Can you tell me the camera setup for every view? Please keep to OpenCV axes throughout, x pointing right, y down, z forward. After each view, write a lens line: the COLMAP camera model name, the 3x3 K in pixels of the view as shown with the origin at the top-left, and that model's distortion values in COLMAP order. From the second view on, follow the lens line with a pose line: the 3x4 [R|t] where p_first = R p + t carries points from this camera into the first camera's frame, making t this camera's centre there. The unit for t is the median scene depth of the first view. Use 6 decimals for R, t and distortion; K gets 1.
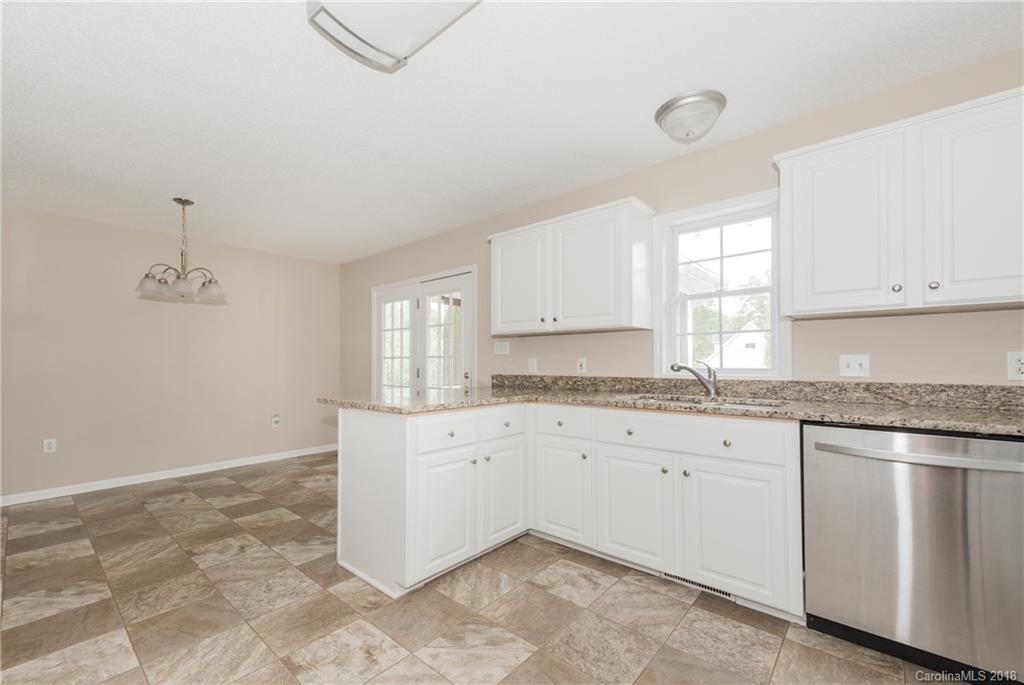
lens RADIAL K [[416.0, 0, 505.0], [0, 416.0, 355.0], [0, 0, 1]] dist [0.021122, -0.000053]
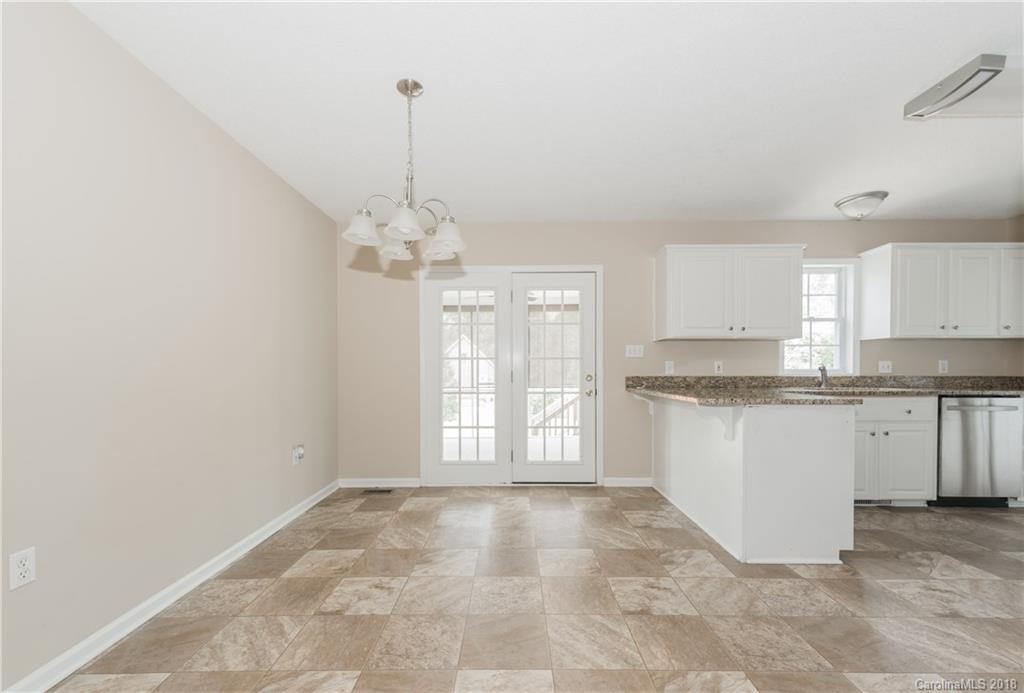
lens RADIAL K [[410.5, 0, 507.1], [0, 410.5, 392.0], [0, 0, 1]] dist [0.011875, -0.000032]
pose [[0.755112, -0.031045, 0.654861, -1.018919], [-0.013565, 0.997924, 0.062950, 0.027521], [-0.655456, -0.056418, 0.753123, 0.460635]]
